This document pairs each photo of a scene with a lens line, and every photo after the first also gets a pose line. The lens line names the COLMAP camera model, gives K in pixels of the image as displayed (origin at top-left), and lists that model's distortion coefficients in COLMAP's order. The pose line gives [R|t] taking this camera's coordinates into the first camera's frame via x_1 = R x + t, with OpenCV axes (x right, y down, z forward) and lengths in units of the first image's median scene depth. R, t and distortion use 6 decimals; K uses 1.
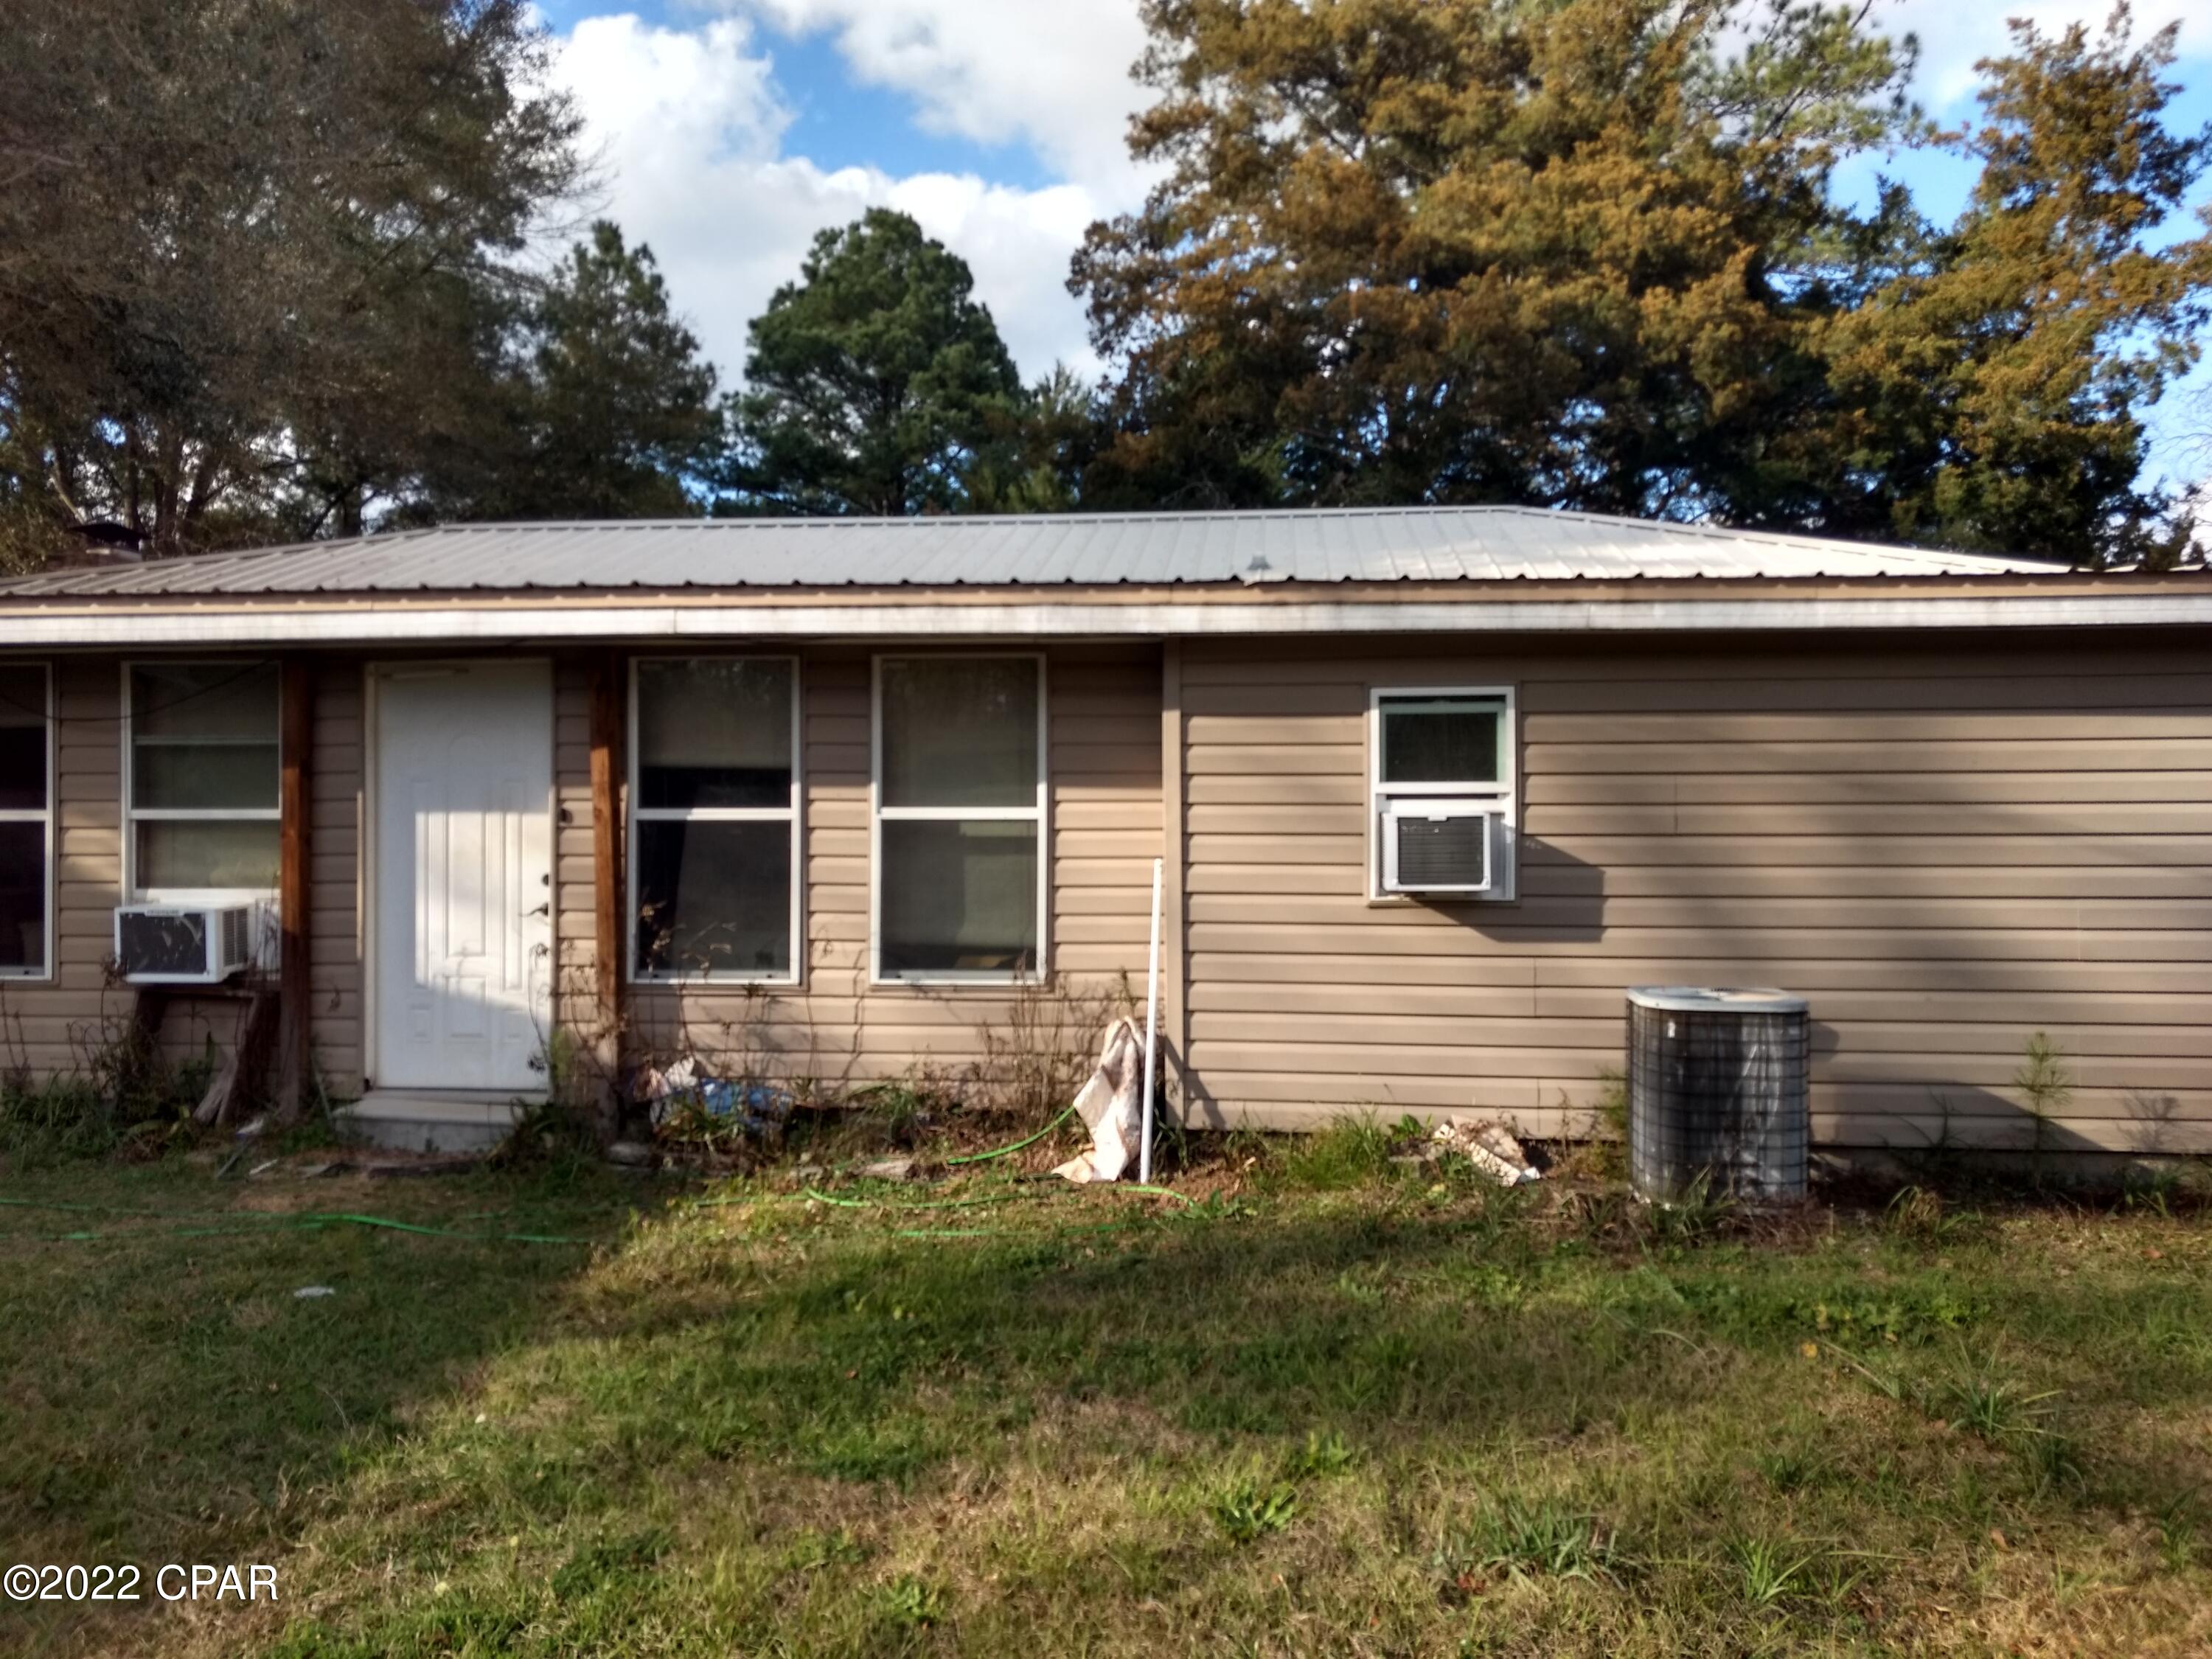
lens RADIAL K [[1736.0, 0, 1107.1], [0, 1736.0, 823.6], [0, 0, 1]] dist [0.017356, 0.004077]
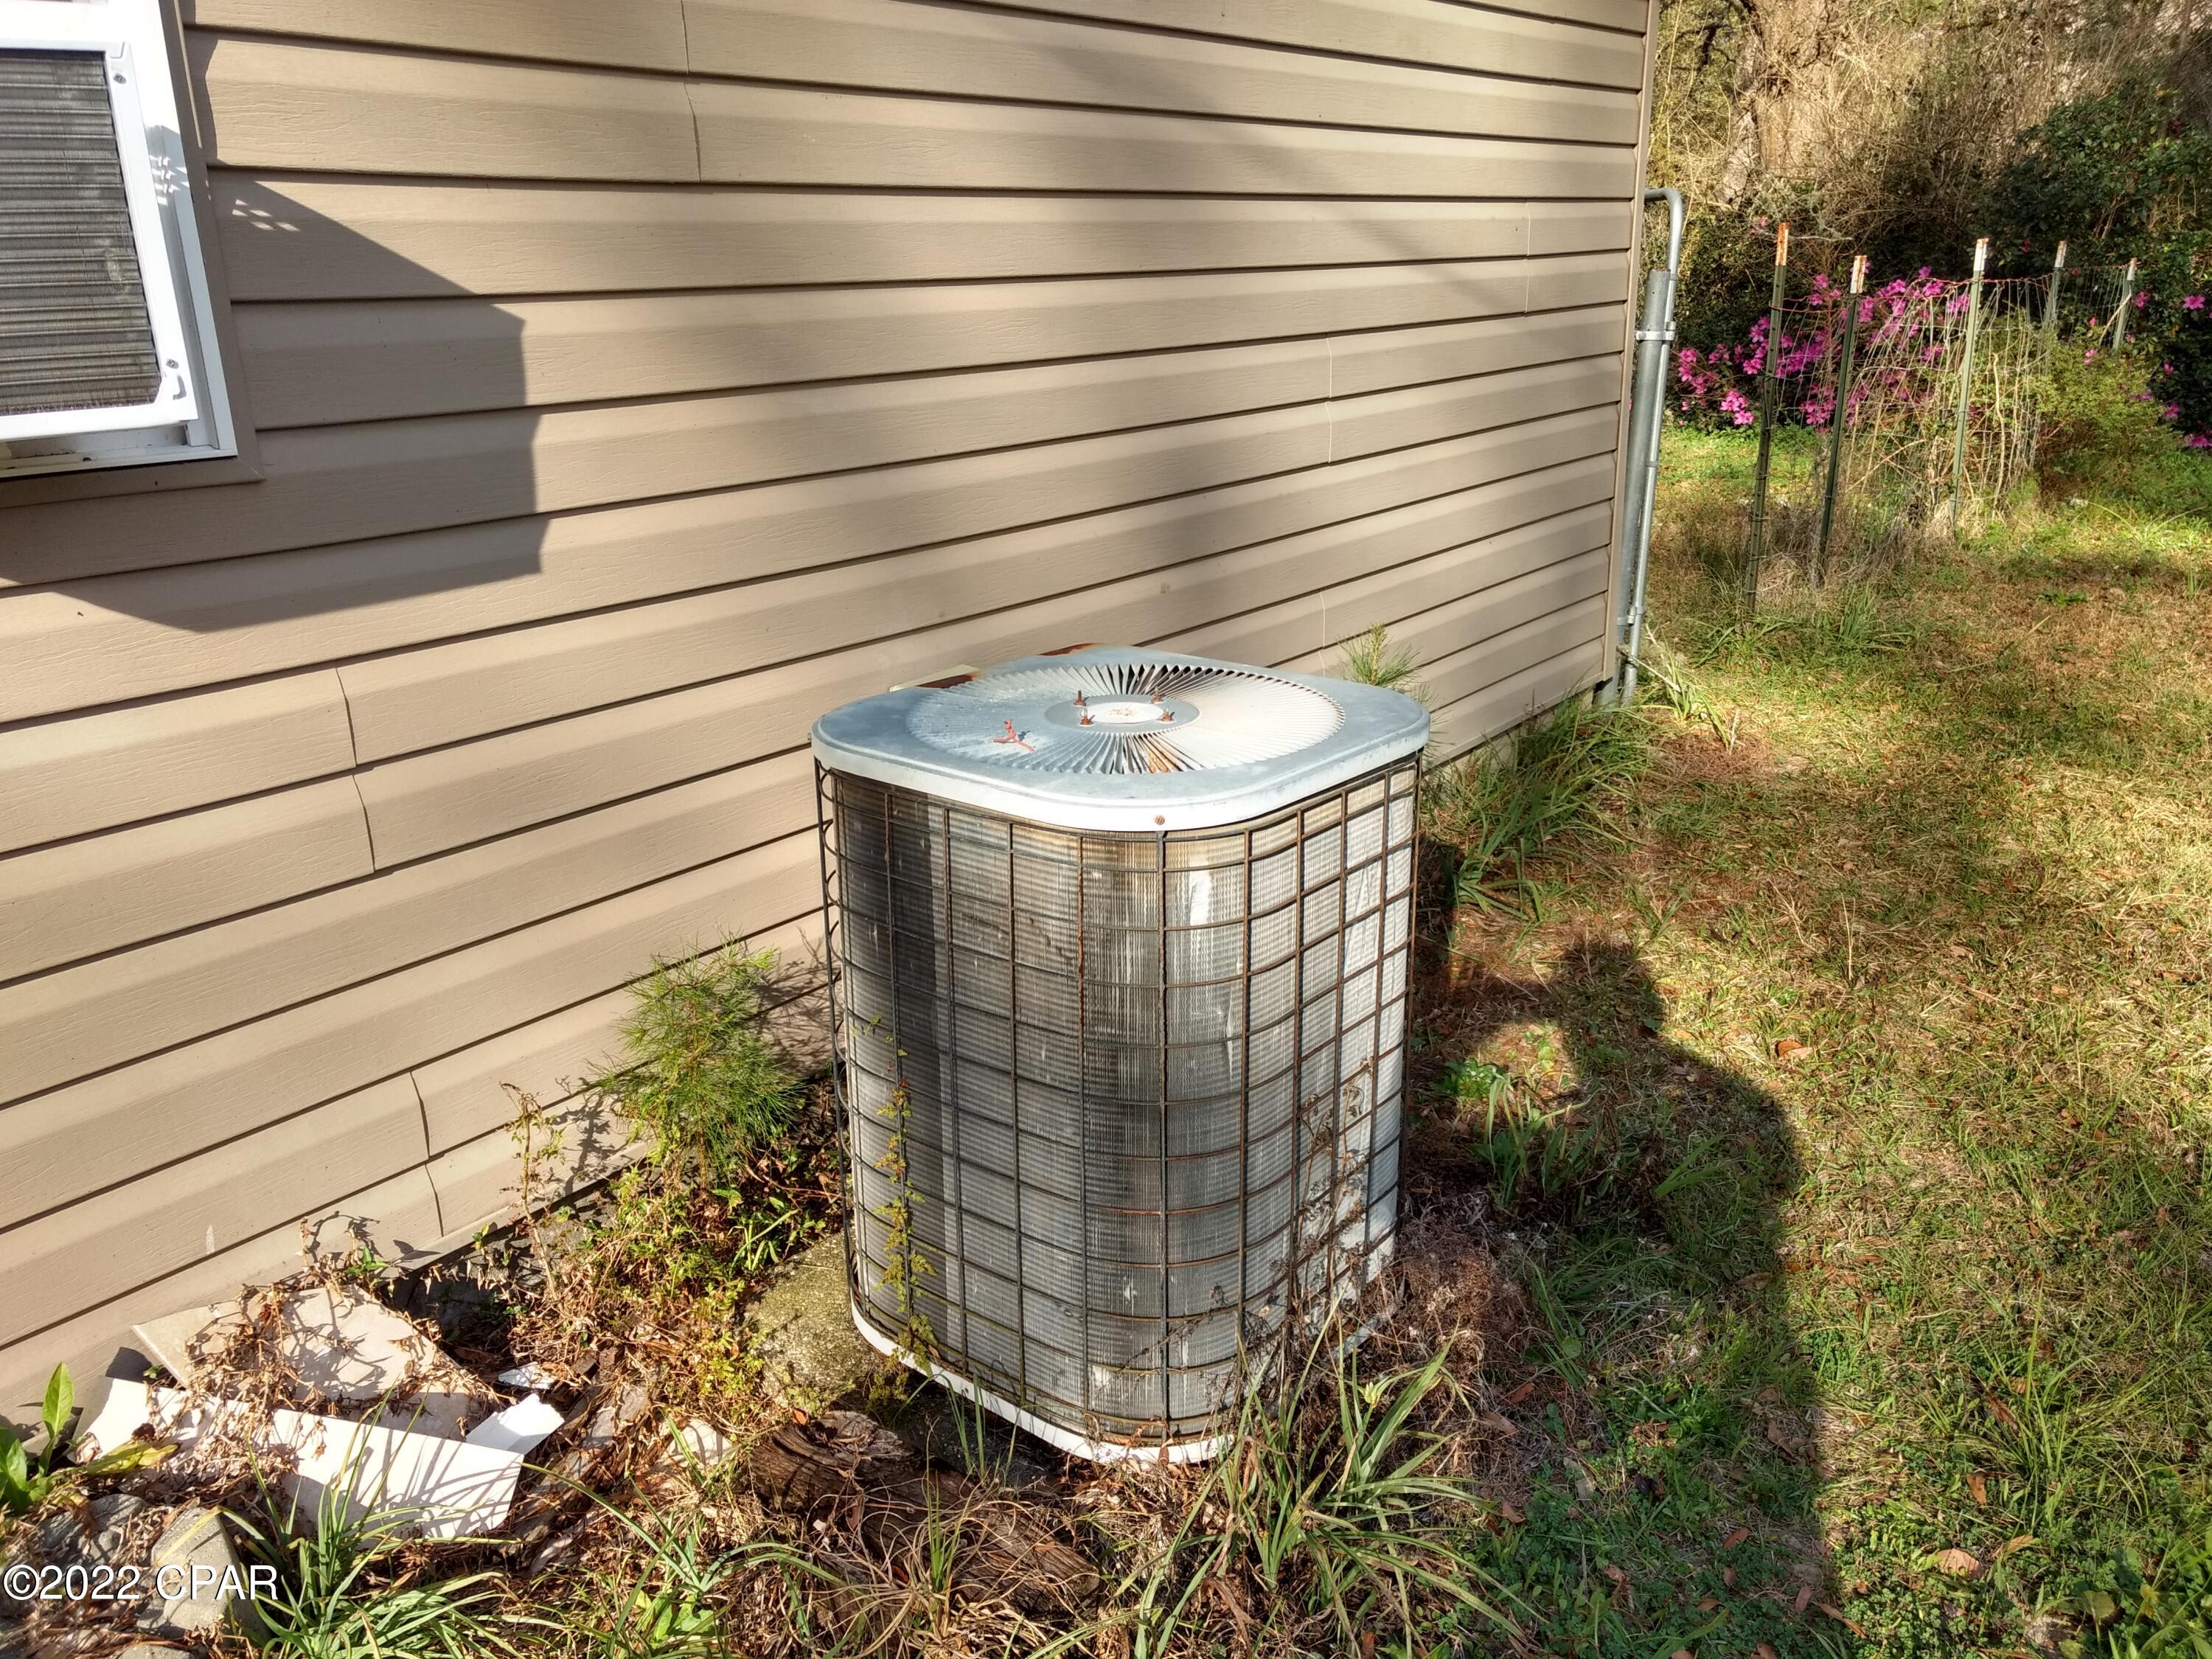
lens RADIAL K [[1736.0, 0, 1110.5], [0, 1736.0, 825.1], [0, 0, 1]] dist [0.017356, 0.004077]
pose [[0.535766, -0.274737, 0.798420, 0.090134], [0.017356, 0.948968, 0.314894, 0.018290], [-0.844188, -0.154852, 0.513193, 0.762015]]
